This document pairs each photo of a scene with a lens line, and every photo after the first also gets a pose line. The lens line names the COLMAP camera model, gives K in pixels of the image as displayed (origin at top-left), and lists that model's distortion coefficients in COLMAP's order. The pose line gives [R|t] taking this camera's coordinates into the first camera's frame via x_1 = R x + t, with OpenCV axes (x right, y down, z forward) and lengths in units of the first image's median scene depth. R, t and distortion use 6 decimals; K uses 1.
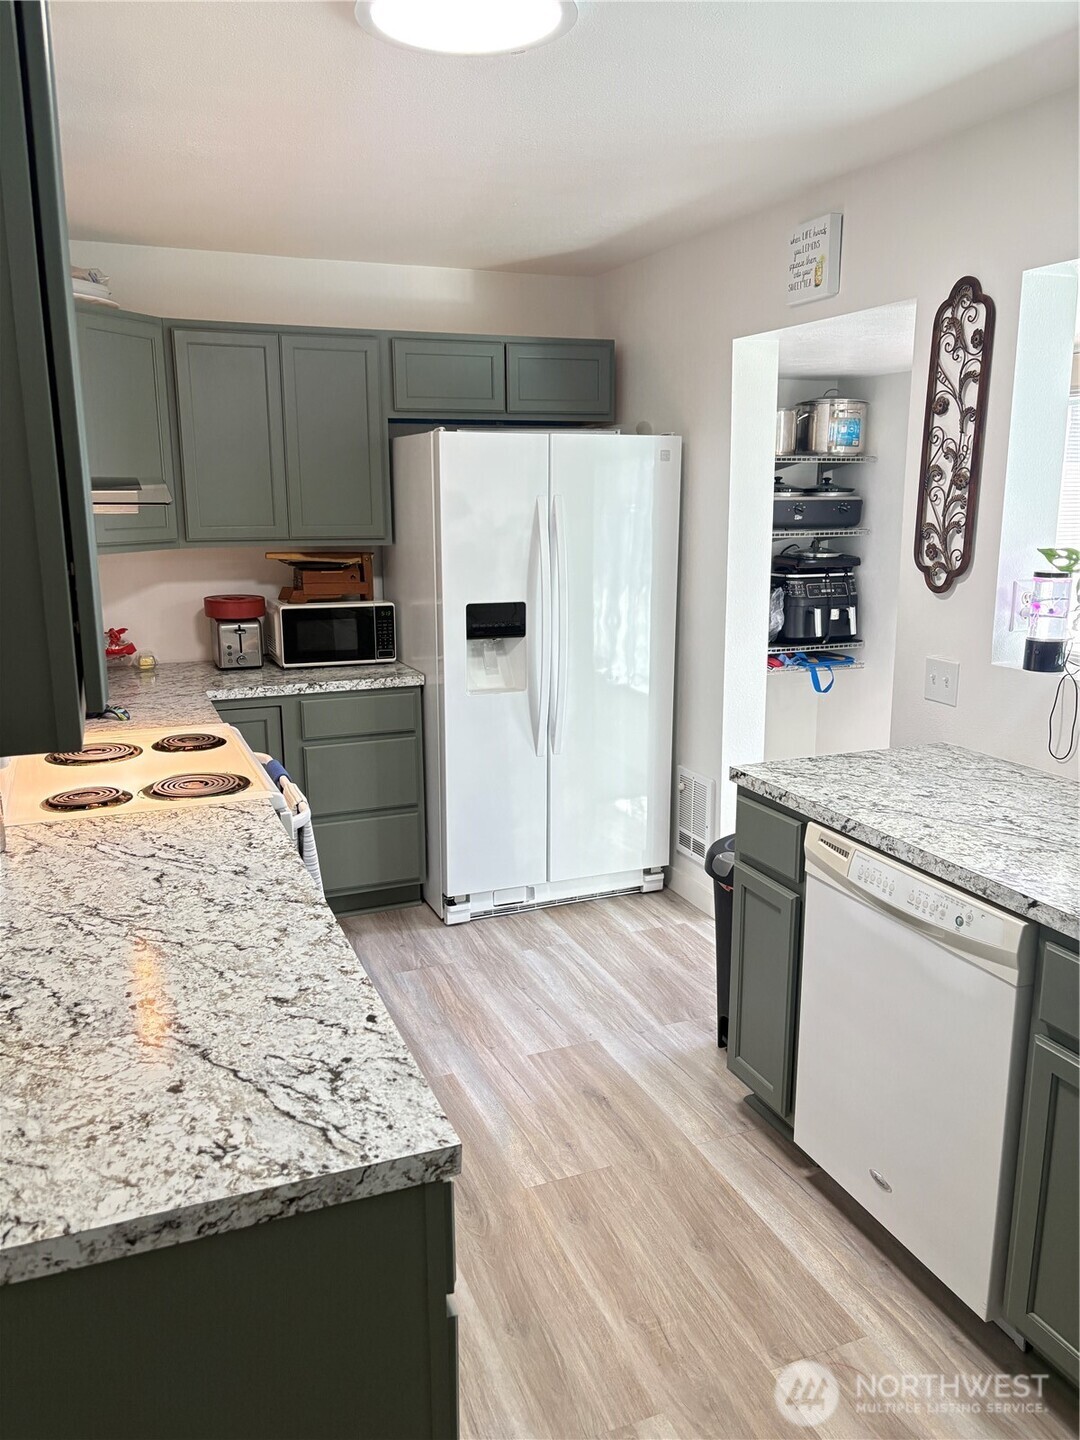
lens RADIAL K [[1095.6, 0, 529.8], [0, 1095.6, 723.9], [0, 0, 1]] dist [0.066167, -0.079864]
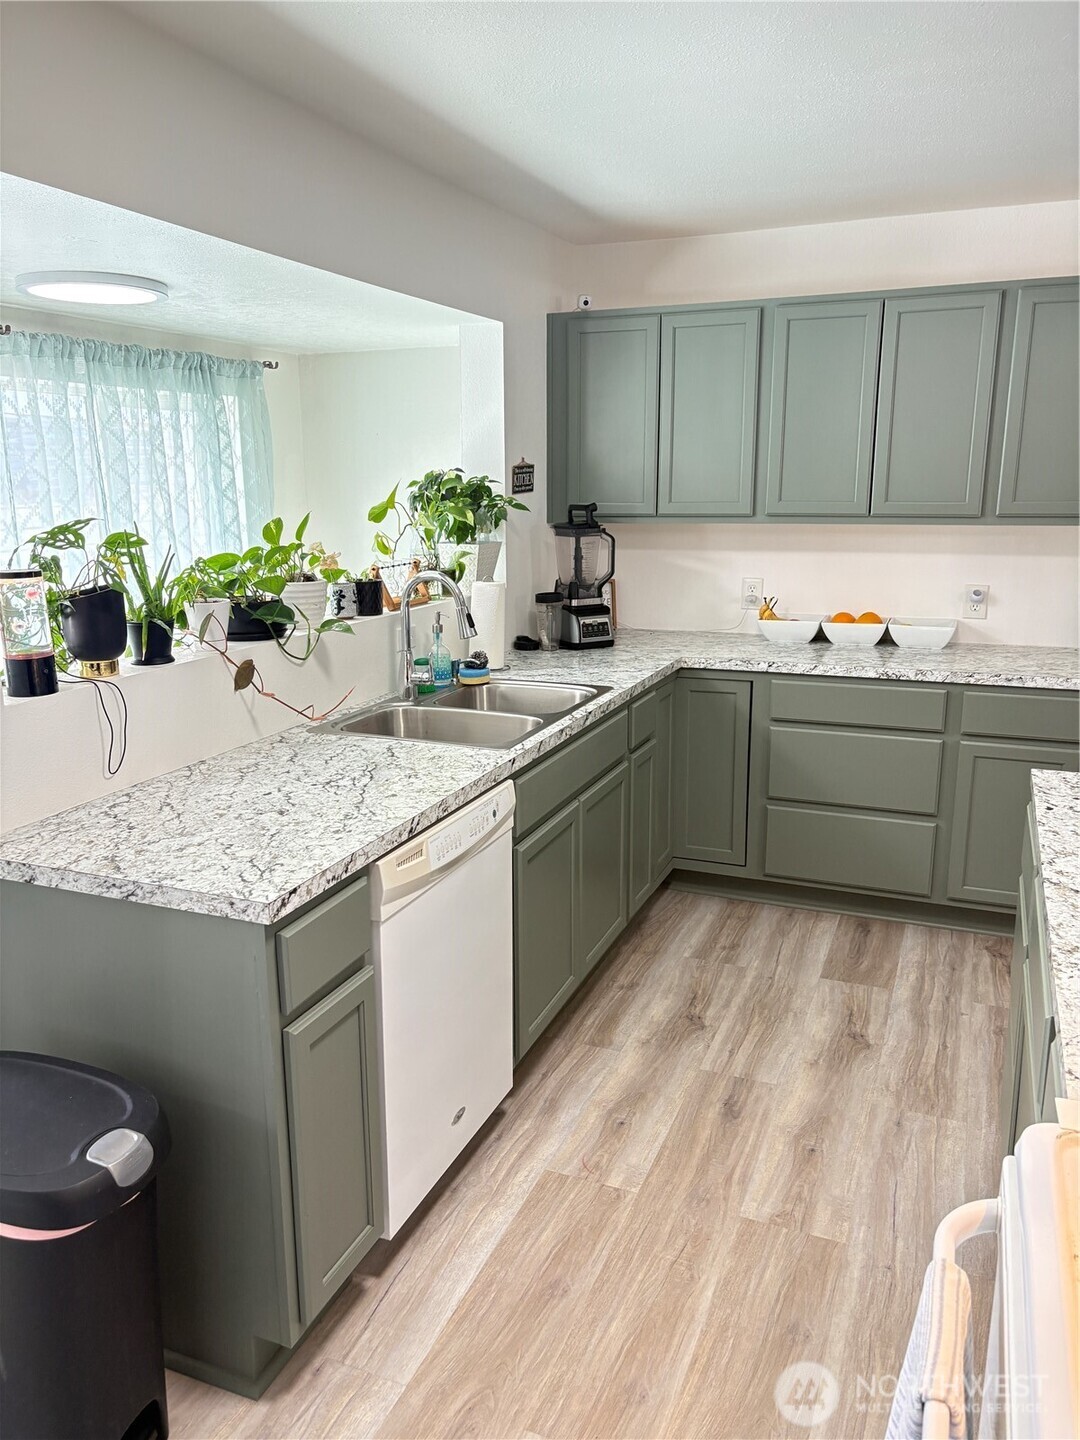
lens RADIAL K [[1095.6, 0, 529.8], [0, 1095.6, 723.9], [0, 0, 1]] dist [0.066167, -0.079864]
pose [[-0.723582, -0.144133, 0.675022, -0.360289], [0.154490, 0.919326, 0.361901, -0.279833], [-0.672727, 0.366150, -0.642941, 1.369051]]
